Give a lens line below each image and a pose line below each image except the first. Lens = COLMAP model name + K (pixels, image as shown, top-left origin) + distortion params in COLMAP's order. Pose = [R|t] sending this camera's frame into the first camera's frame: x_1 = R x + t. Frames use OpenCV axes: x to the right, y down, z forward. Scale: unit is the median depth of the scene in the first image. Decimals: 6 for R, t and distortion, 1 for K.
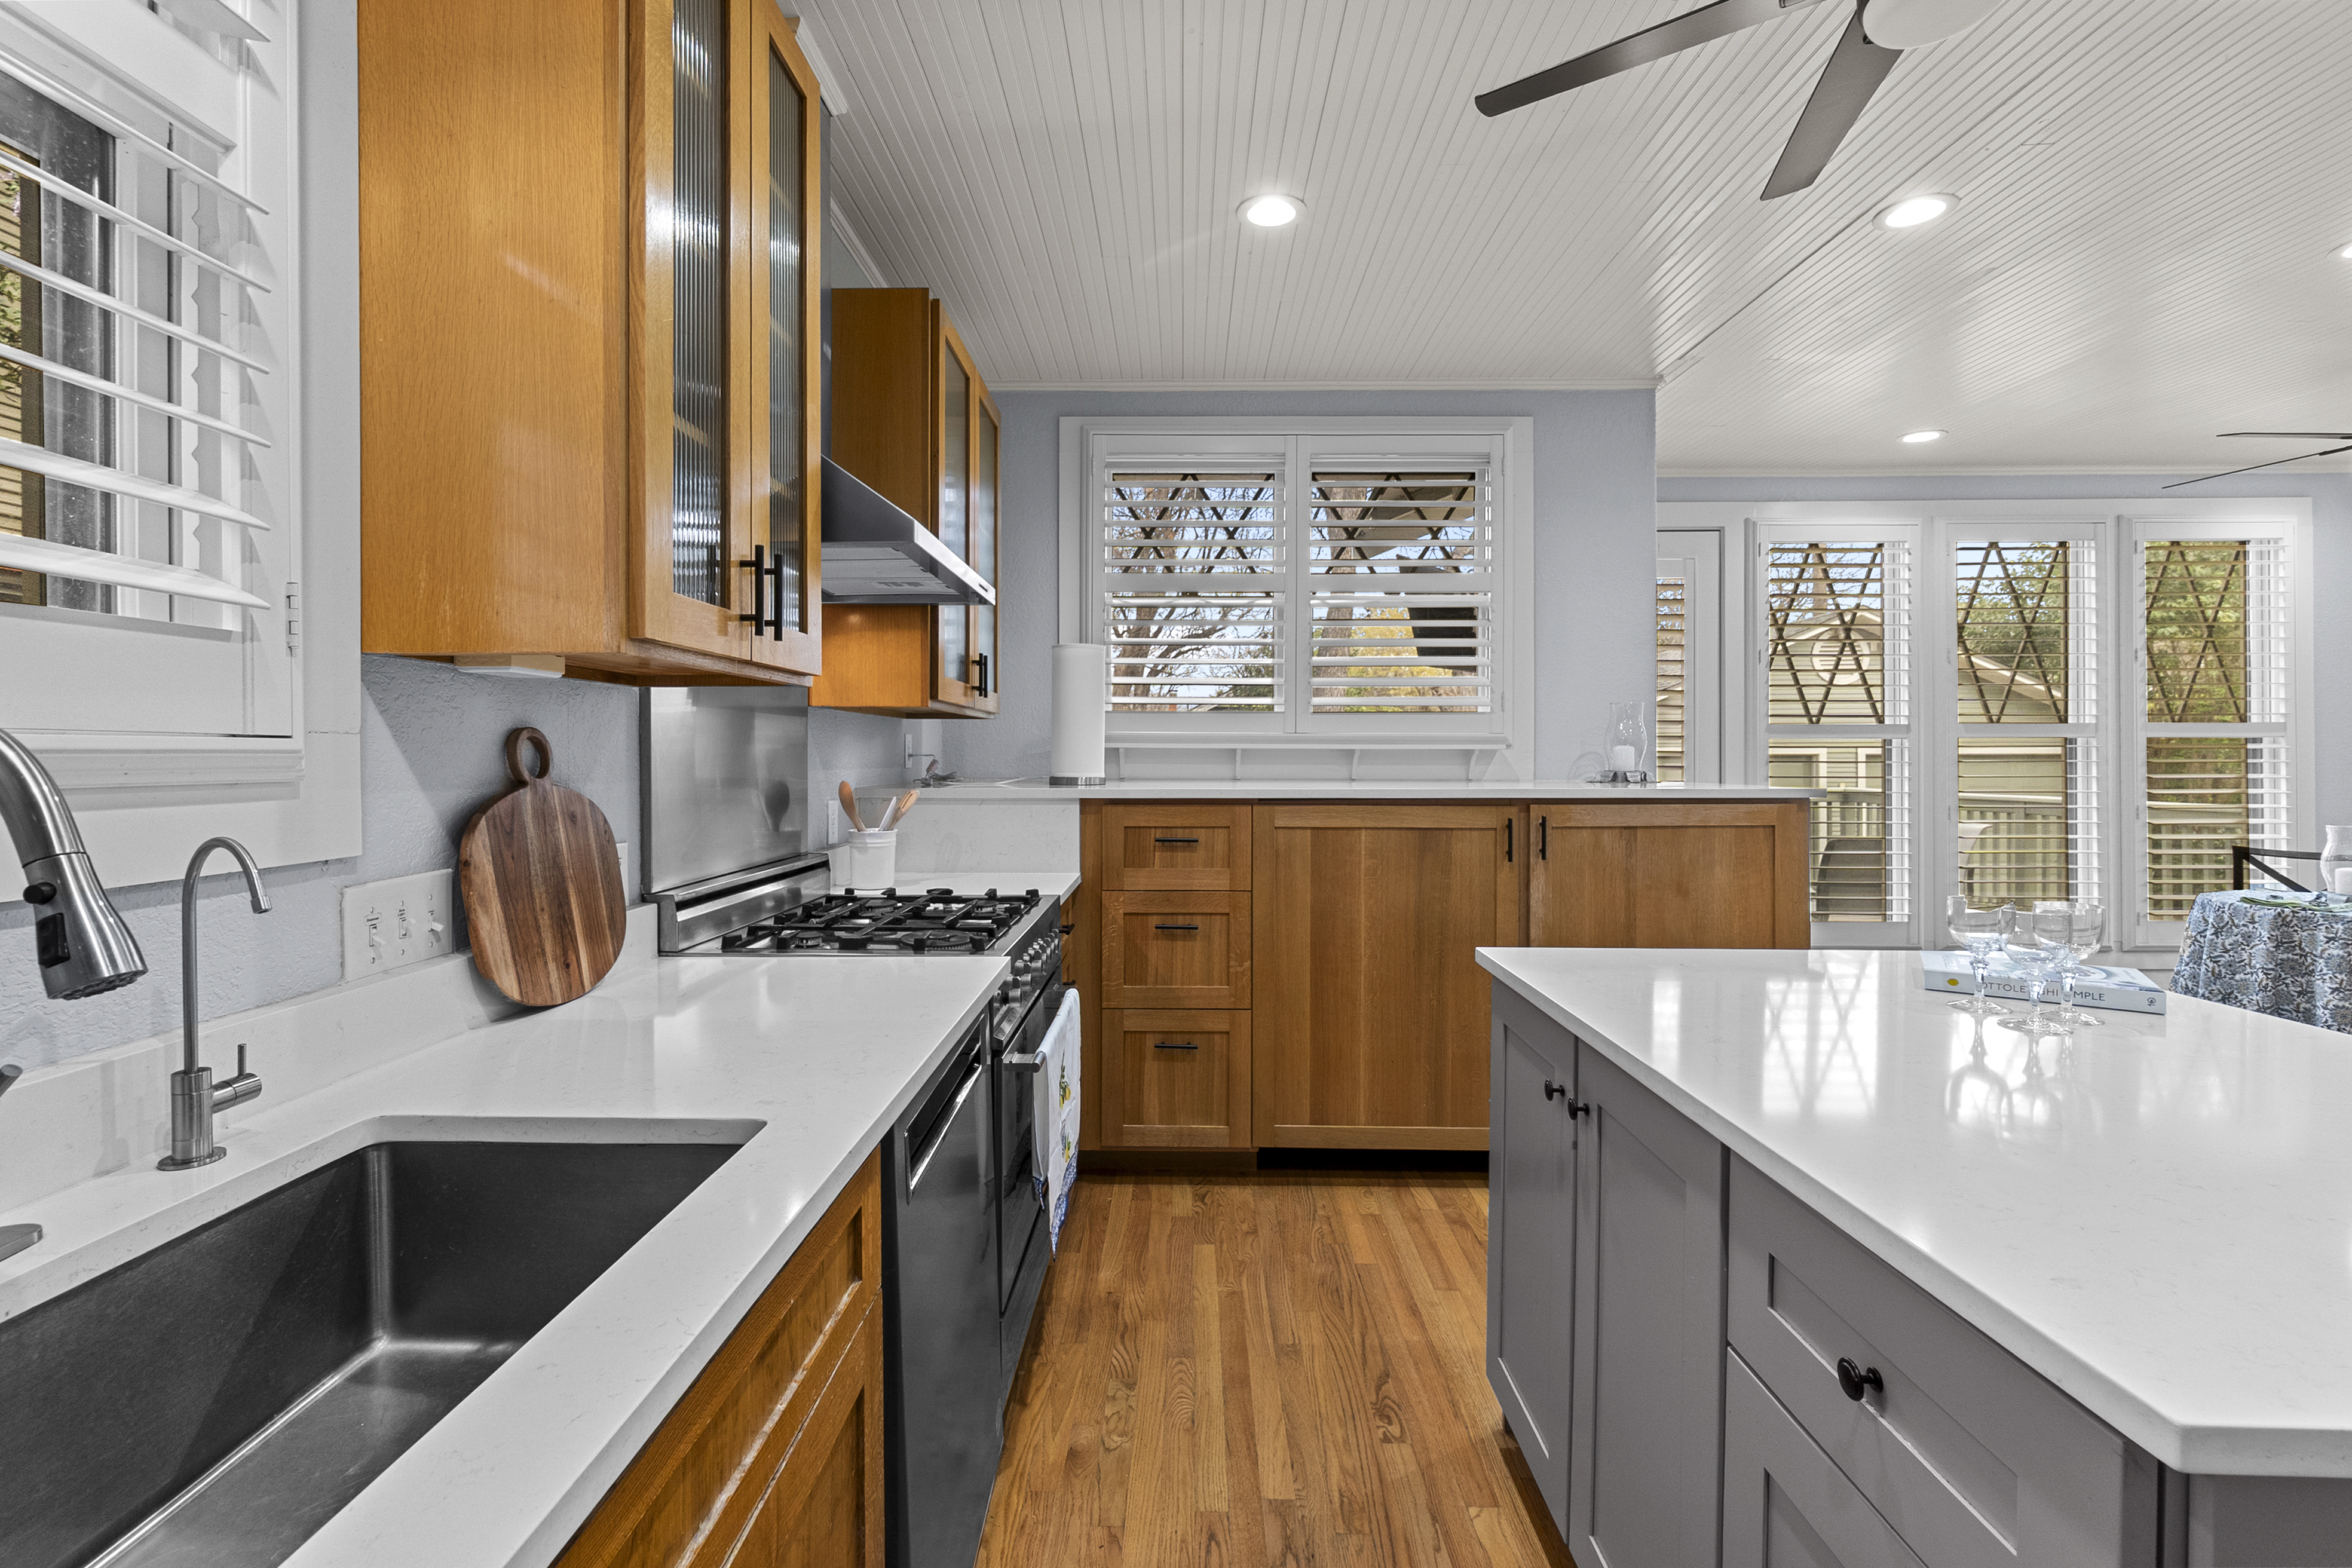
lens RADIAL K [[1022.1, 0, 1159.2], [0, 1022.1, 764.9], [0, 0, 1]] dist [-0.008082, 0.003376]
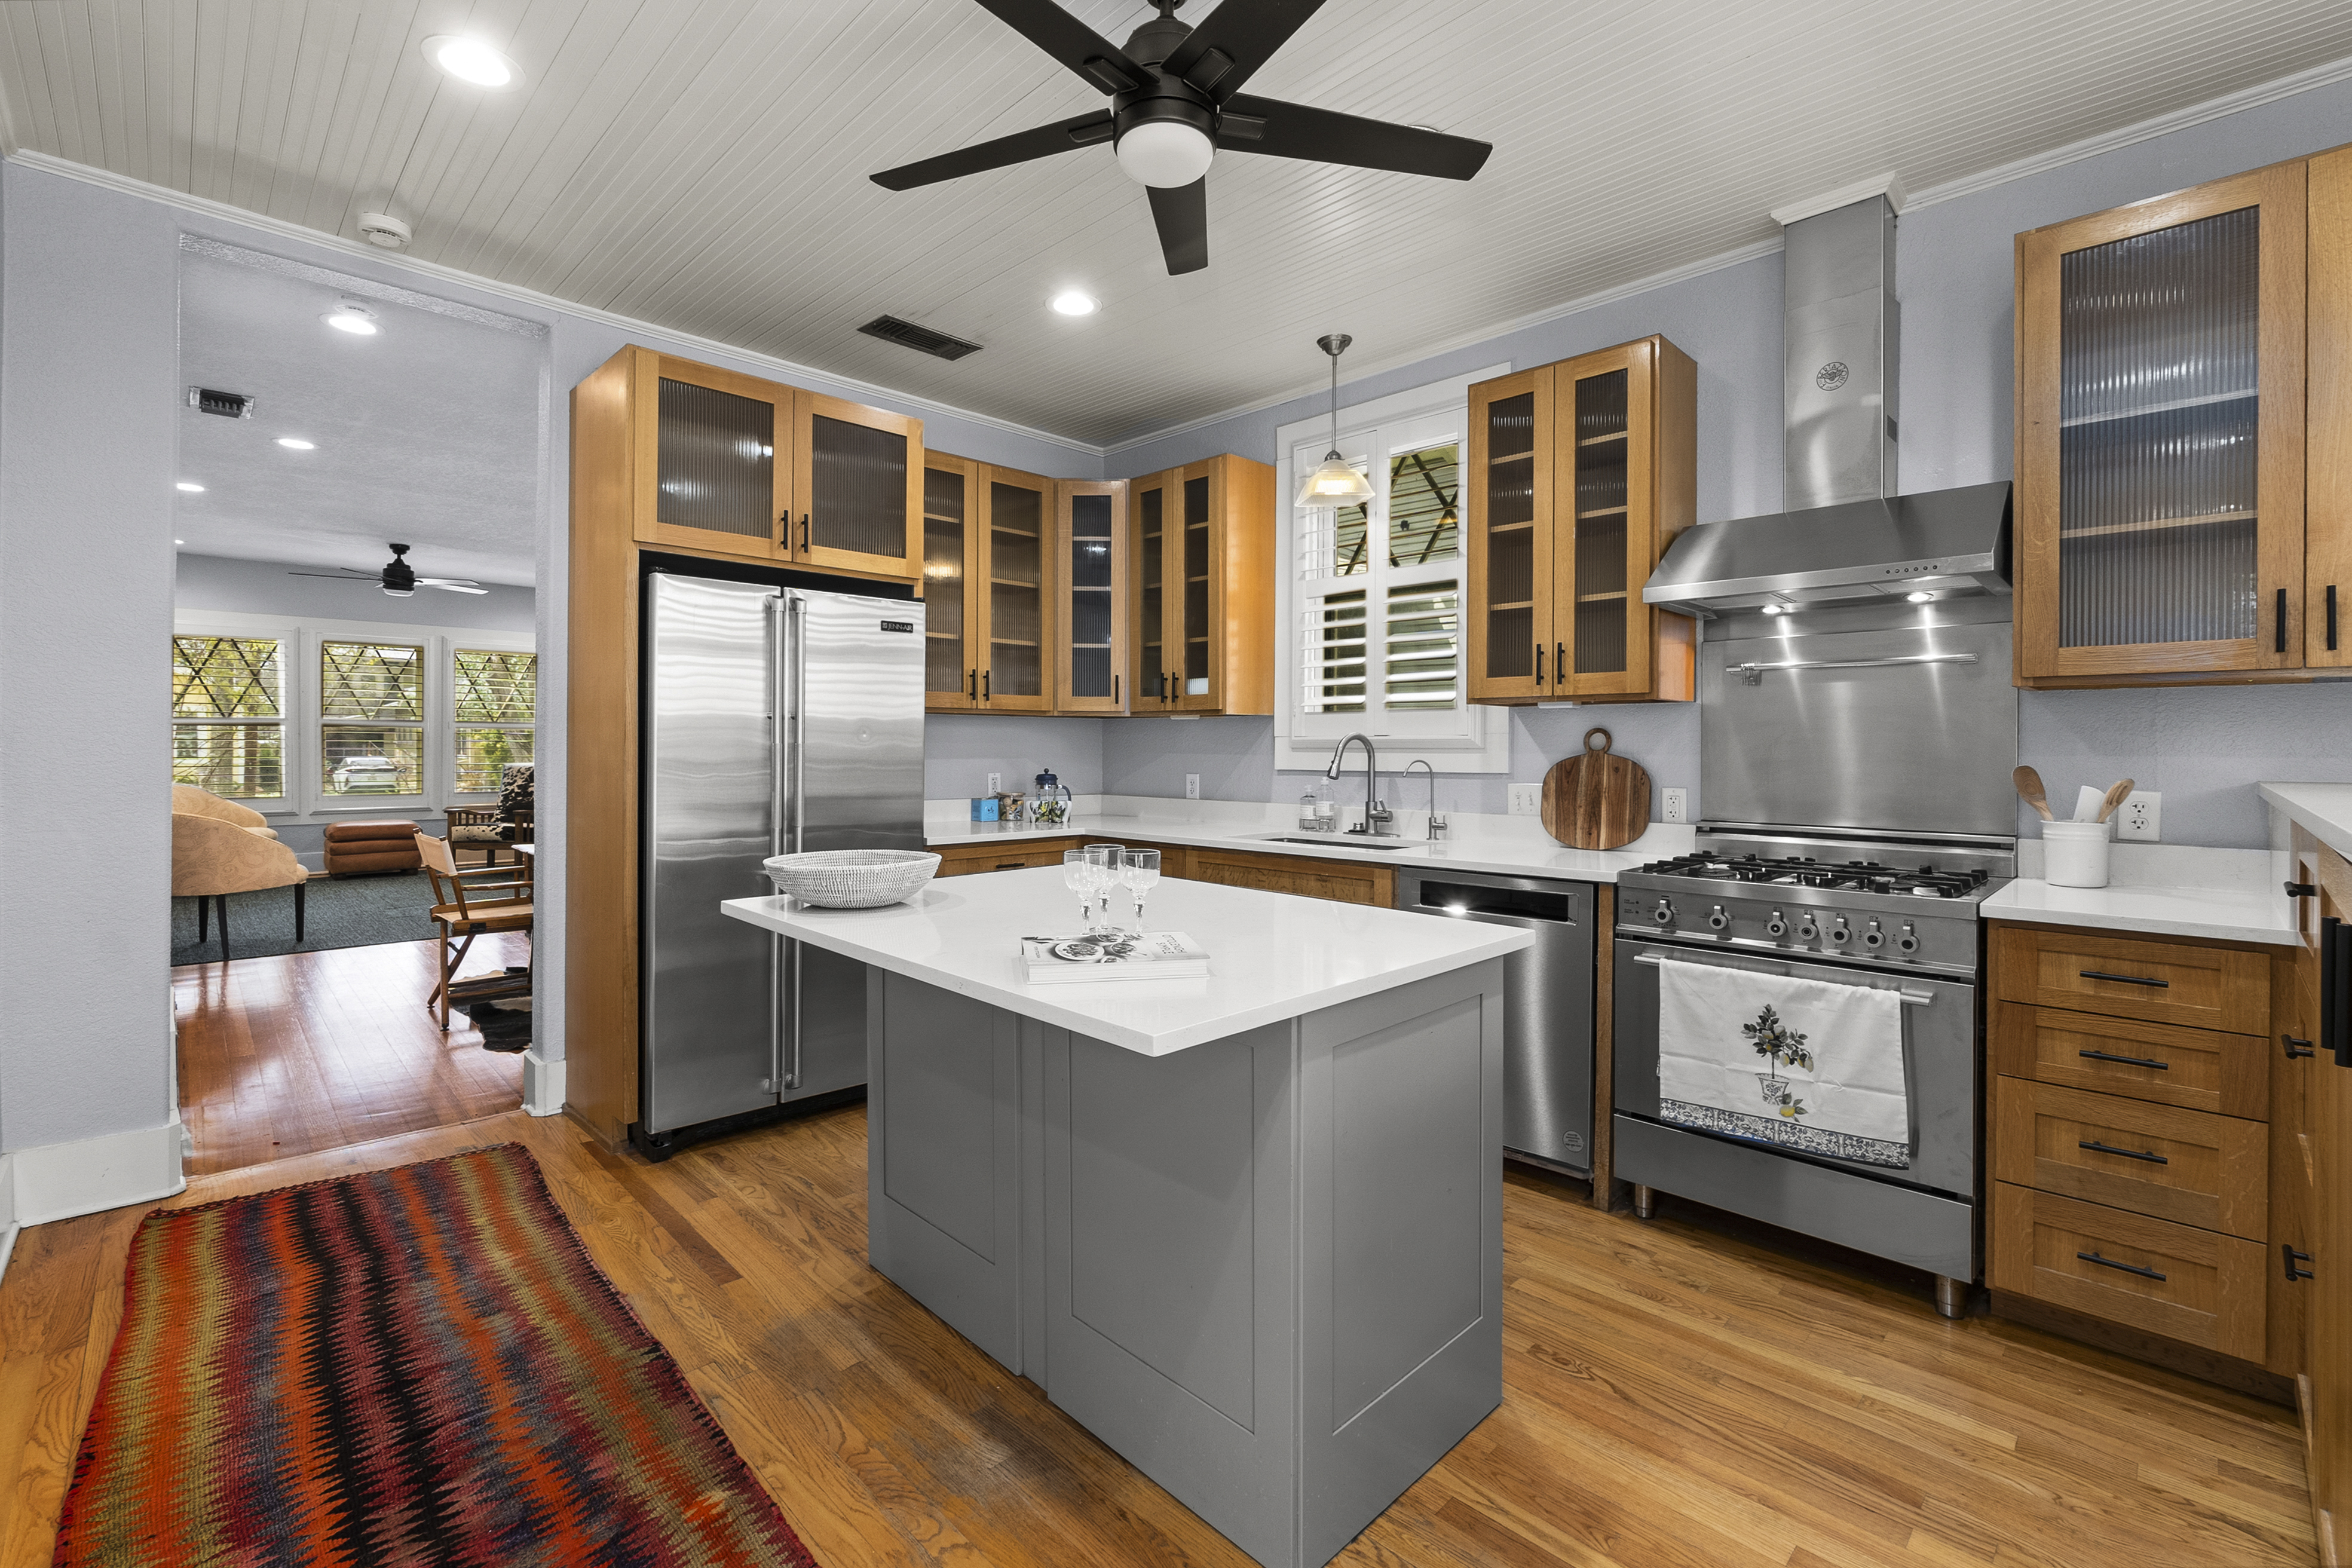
lens RADIAL K [[1013.3, 0, 1155.8], [0, 1013.3, 746.5], [0, 0, 1]] dist [-0.001323, 0.008694]
pose [[-0.704022, -0.001078, -0.710177, 0.840532], [-0.011721, 0.999880, 0.010102, -0.003732], [0.710081, 0.015436, -0.703951, 0.945637]]
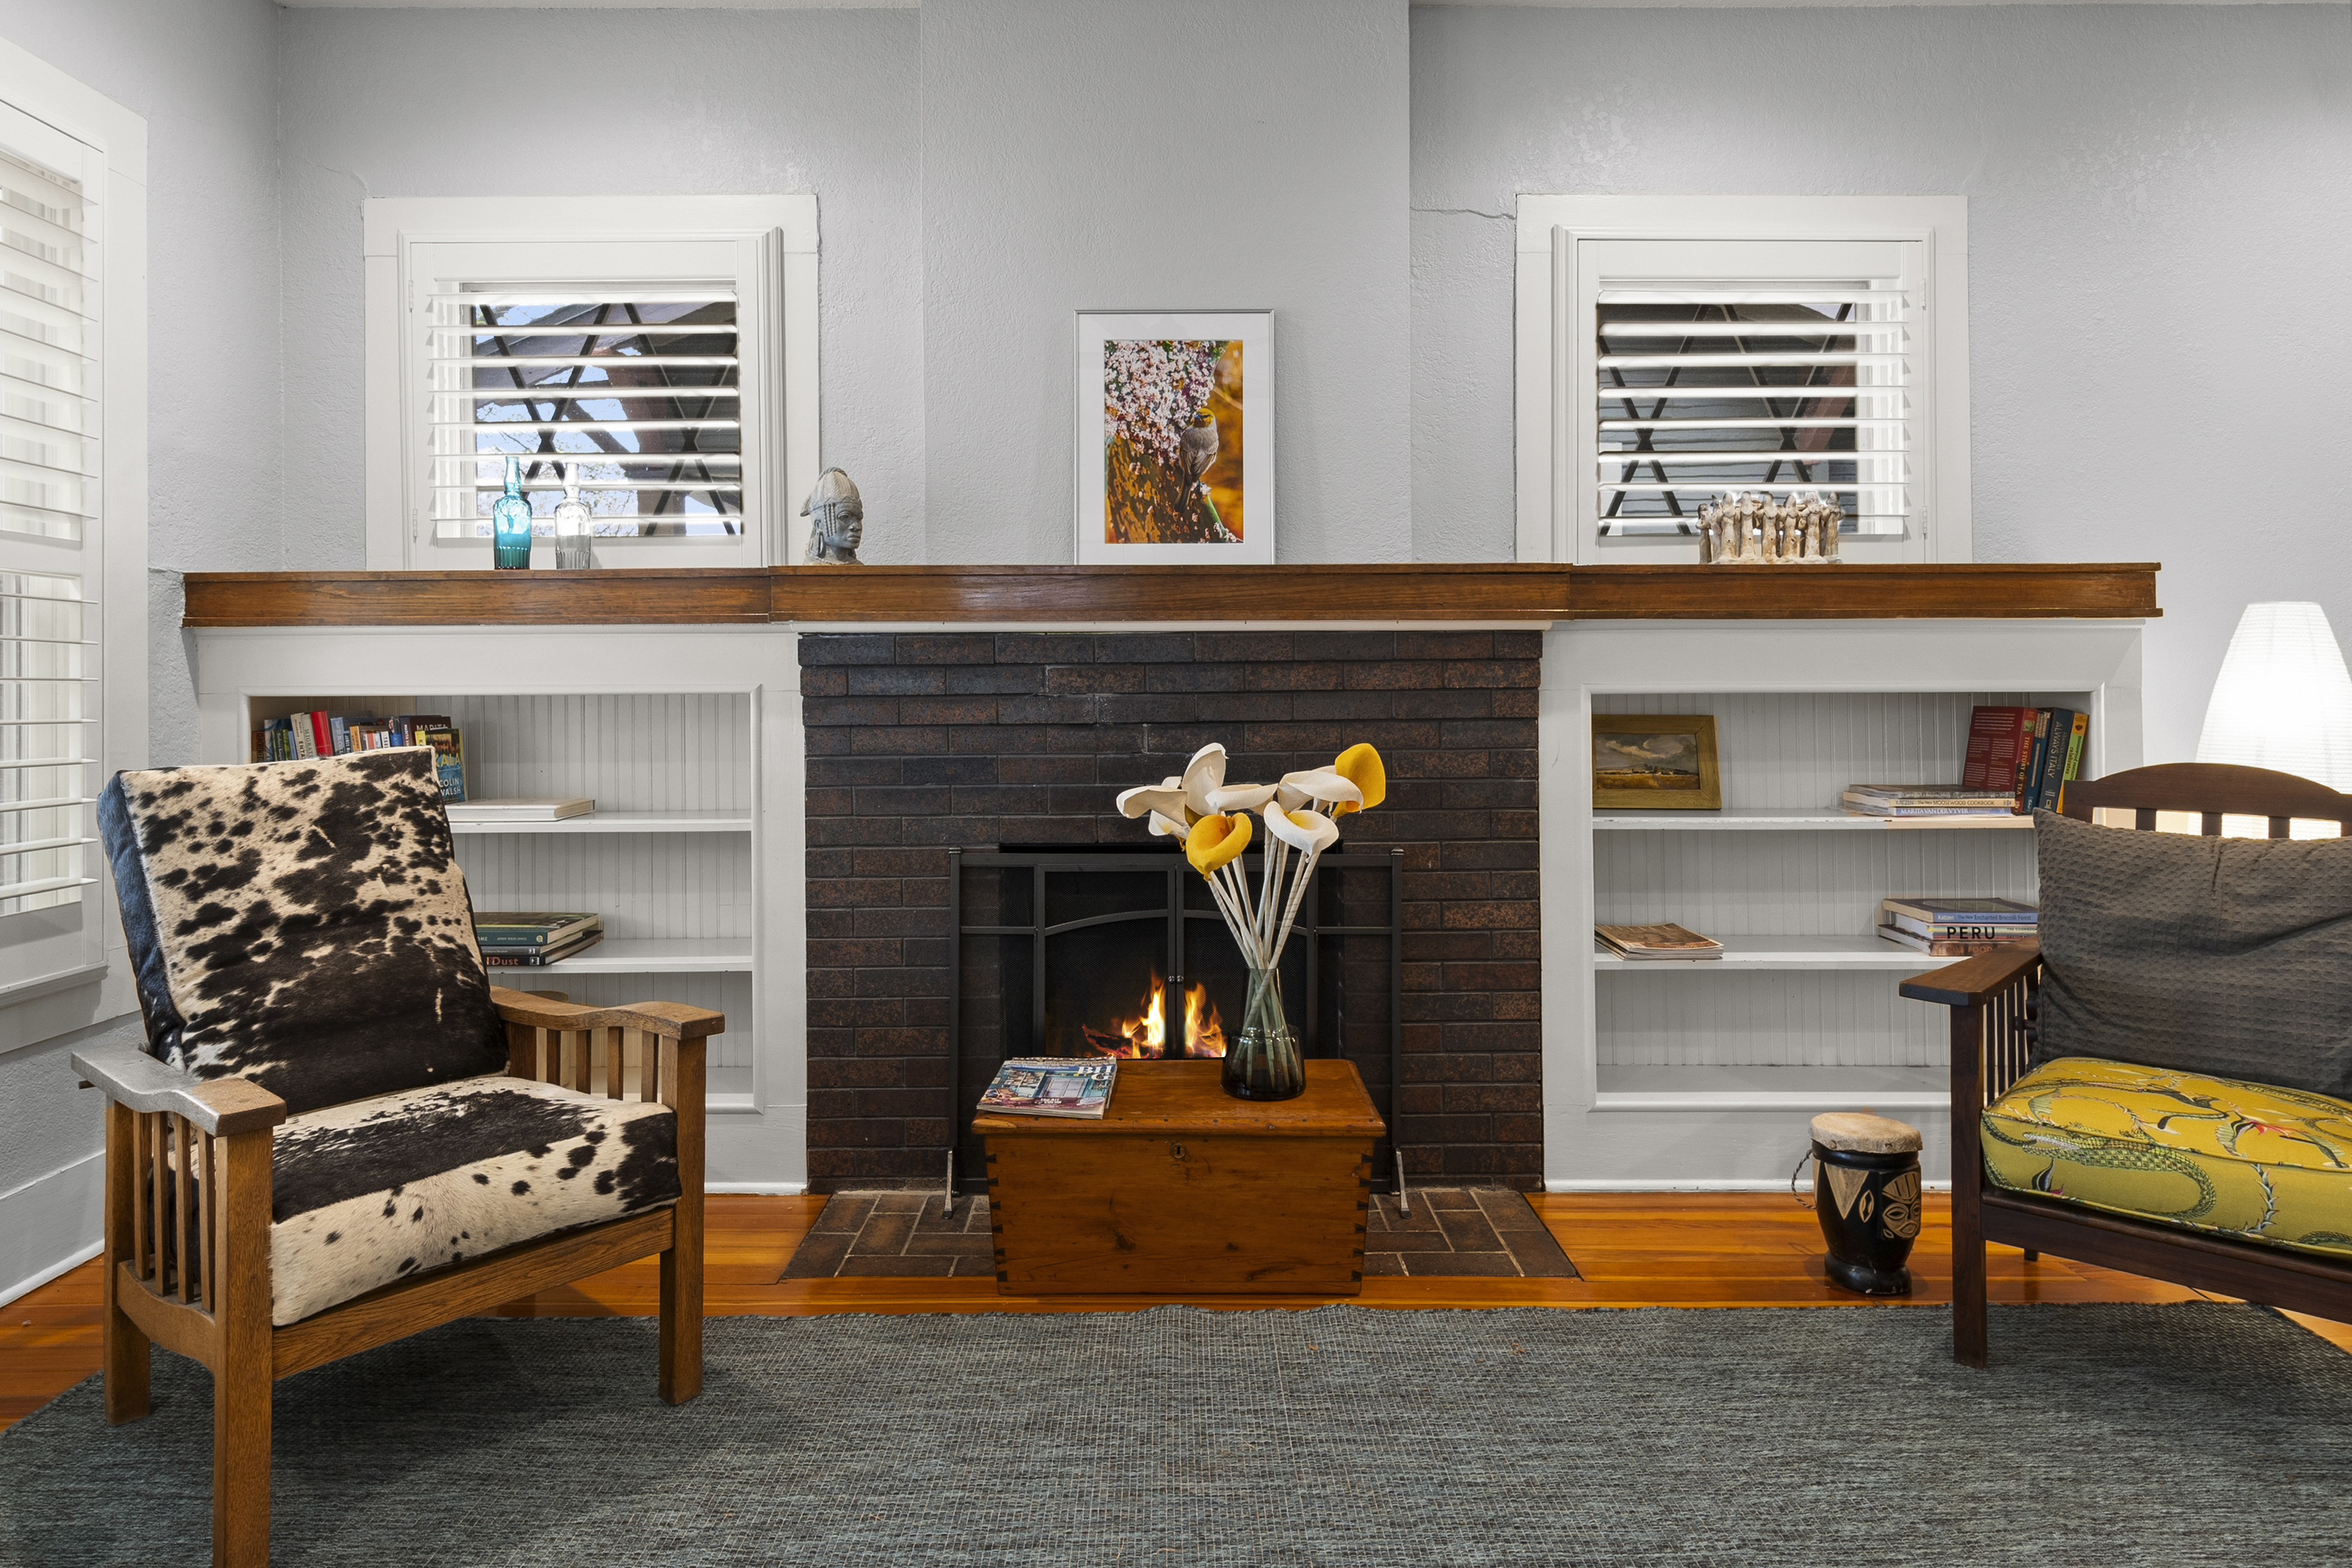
lens RADIAL K [[1339.2, 0, 1166.7], [0, 1339.2, 673.4], [0, 0, 1]] dist [-0.000081, -0.000934]
pose [[0.022978, -0.014141, -0.999636, 0.737407], [0.005170, 0.999888, -0.014025, 0.076460], [0.999723, -0.004846, 0.023049, -2.369687]]
